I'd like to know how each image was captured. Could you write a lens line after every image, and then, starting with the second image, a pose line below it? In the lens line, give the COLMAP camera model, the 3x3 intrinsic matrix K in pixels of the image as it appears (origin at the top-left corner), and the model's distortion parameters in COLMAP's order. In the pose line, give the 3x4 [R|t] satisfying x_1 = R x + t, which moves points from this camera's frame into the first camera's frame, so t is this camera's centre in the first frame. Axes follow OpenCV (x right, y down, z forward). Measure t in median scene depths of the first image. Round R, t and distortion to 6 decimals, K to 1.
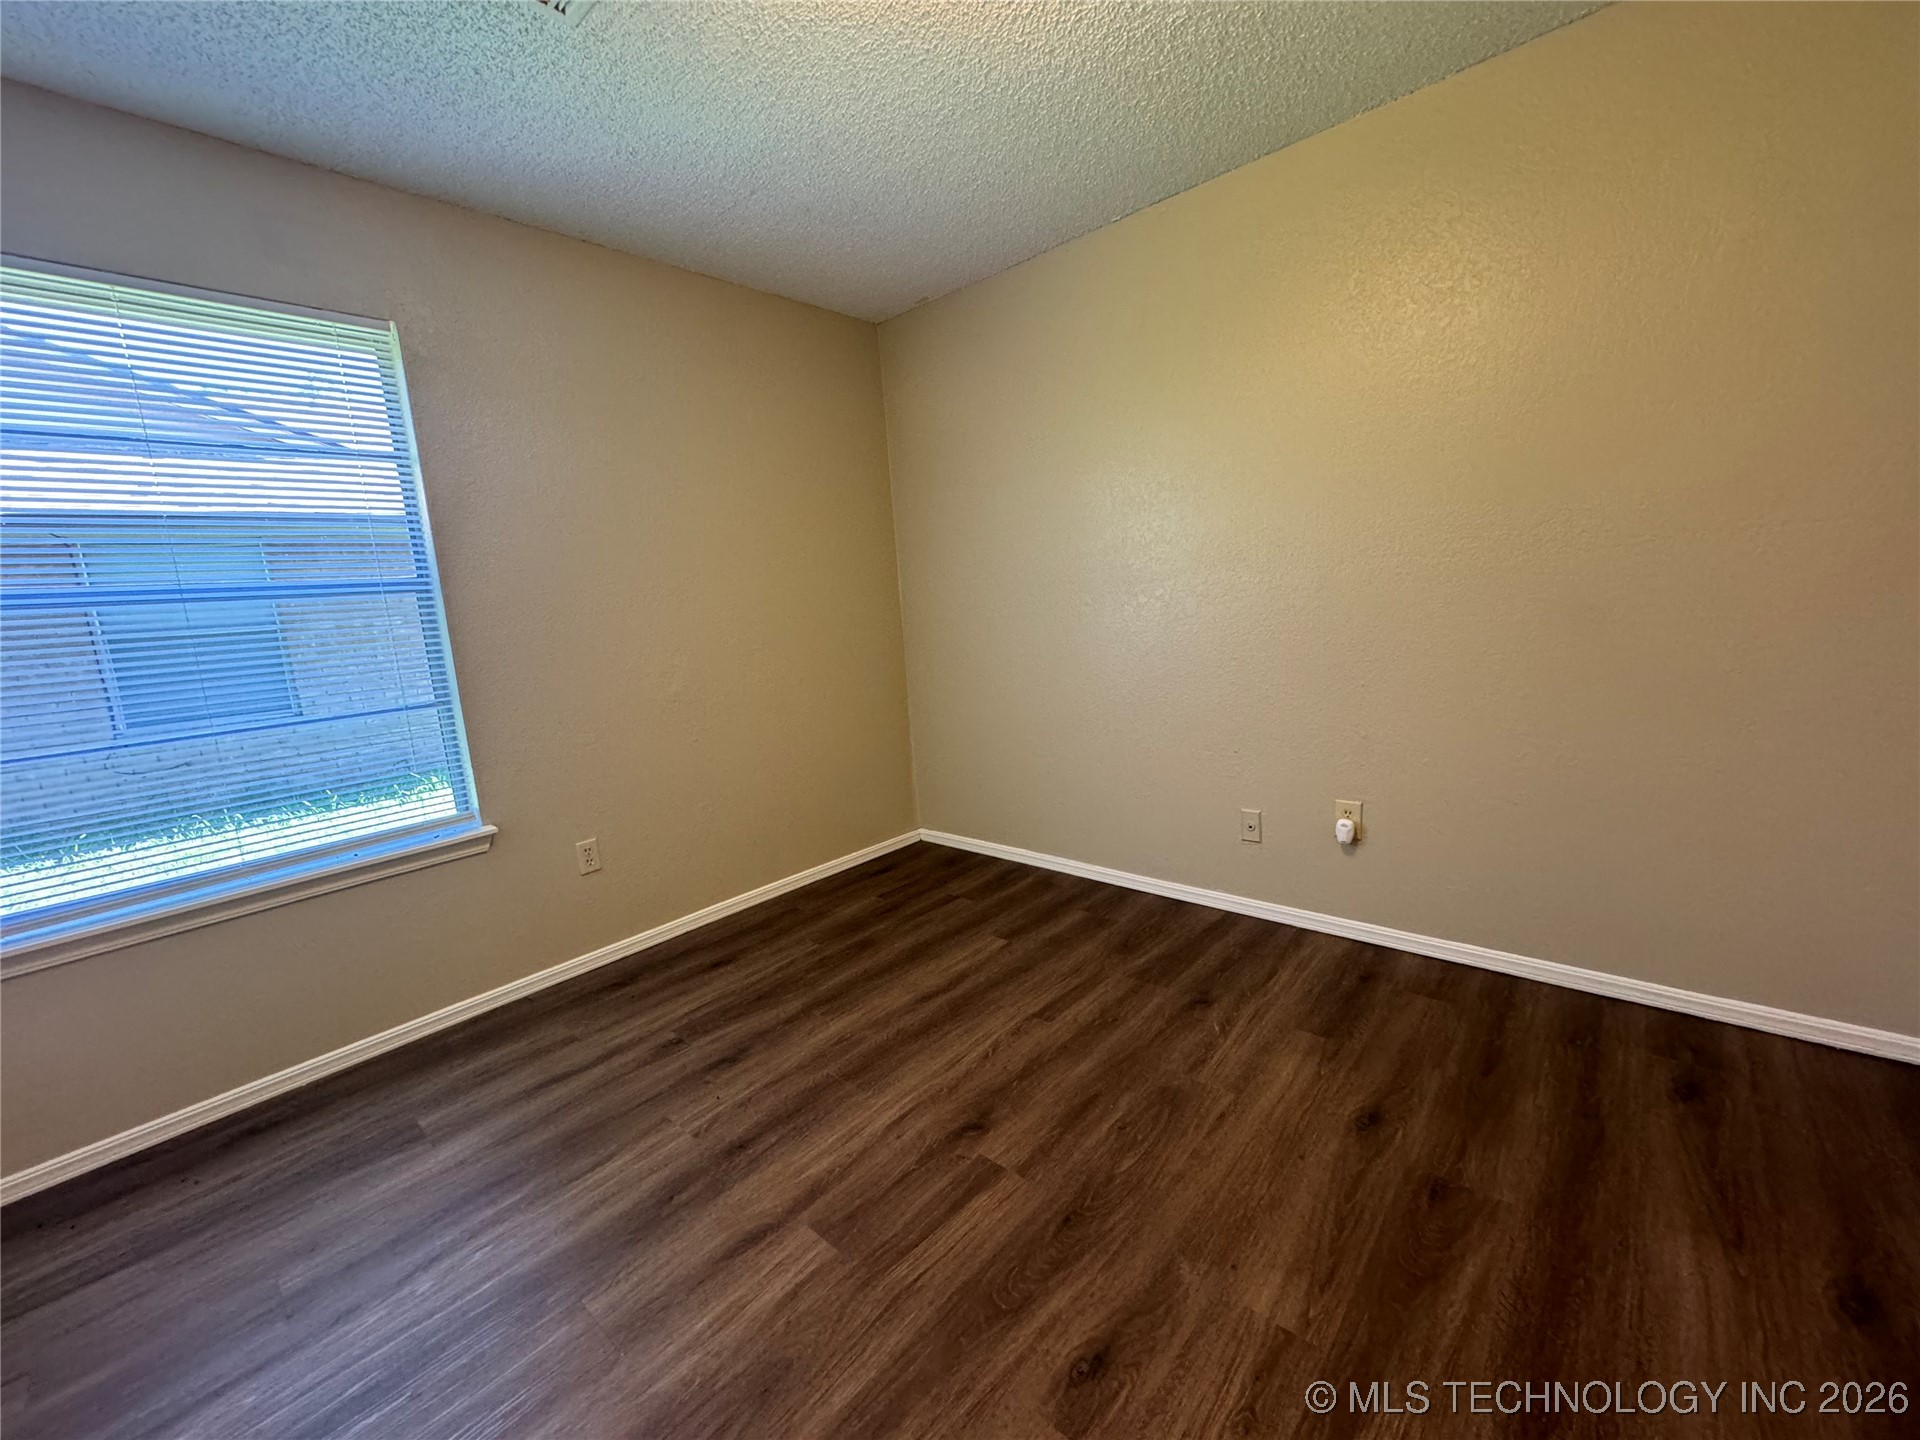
lens RADIAL K [[766.5, 0, 965.8], [0, 766.5, 716.3], [0, 0, 1]] dist [-0.001065, 0.000699]
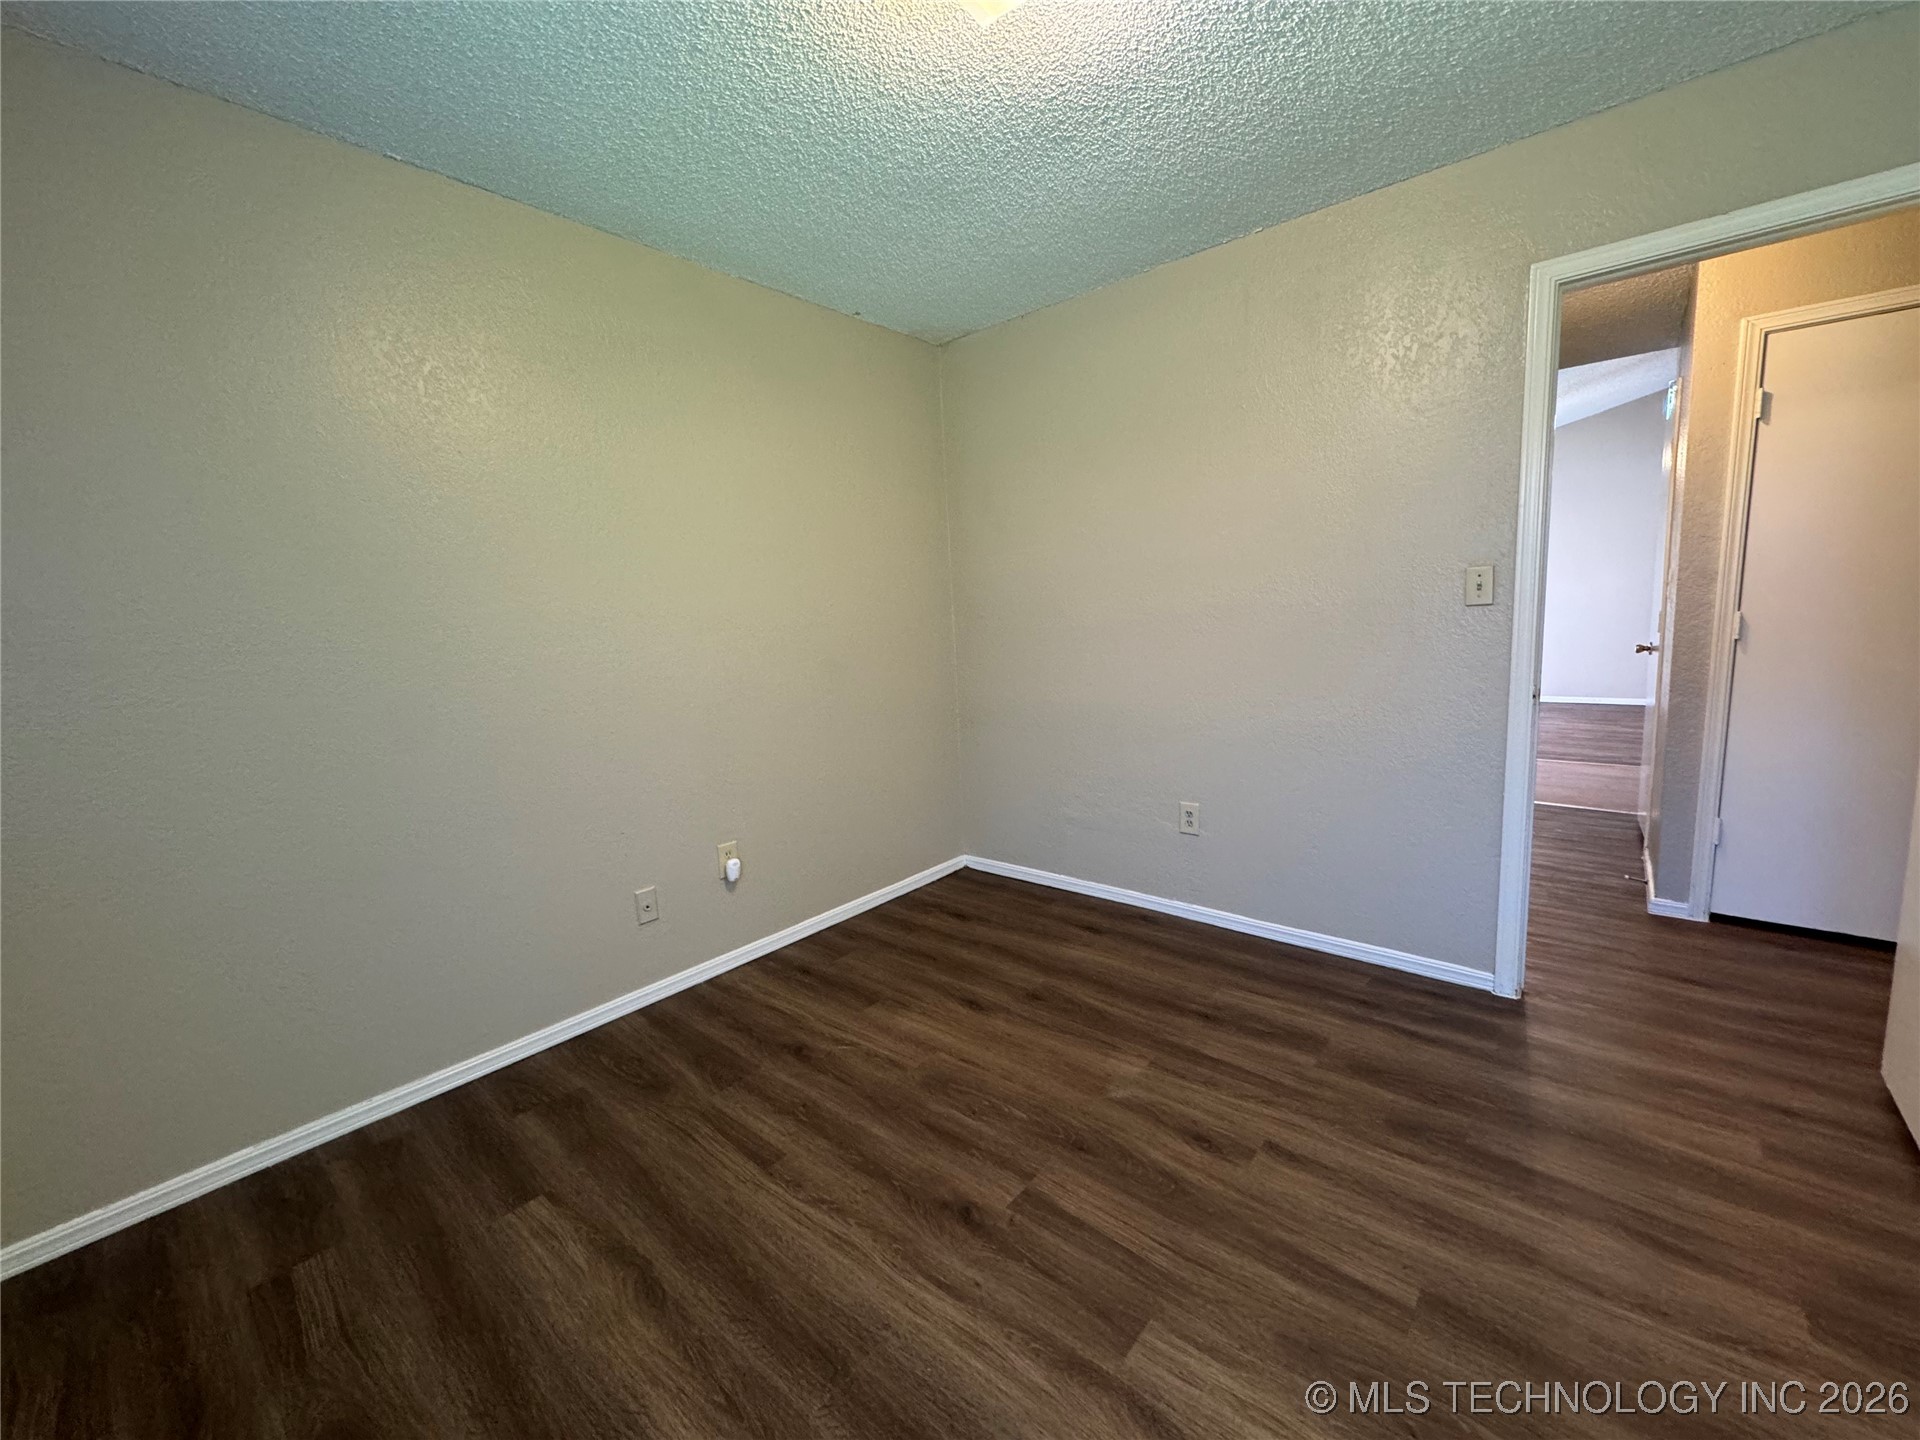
lens RADIAL K [[766.5, 0, 957.7], [0, 766.5, 716.8], [0, 0, 1]] dist [-0.001065, 0.000699]
pose [[-0.018299, -0.059000, 0.998090, -0.908842], [0.202411, 0.977368, 0.061486, -0.104739], [-0.979130, 0.203150, -0.005942, 0.942521]]
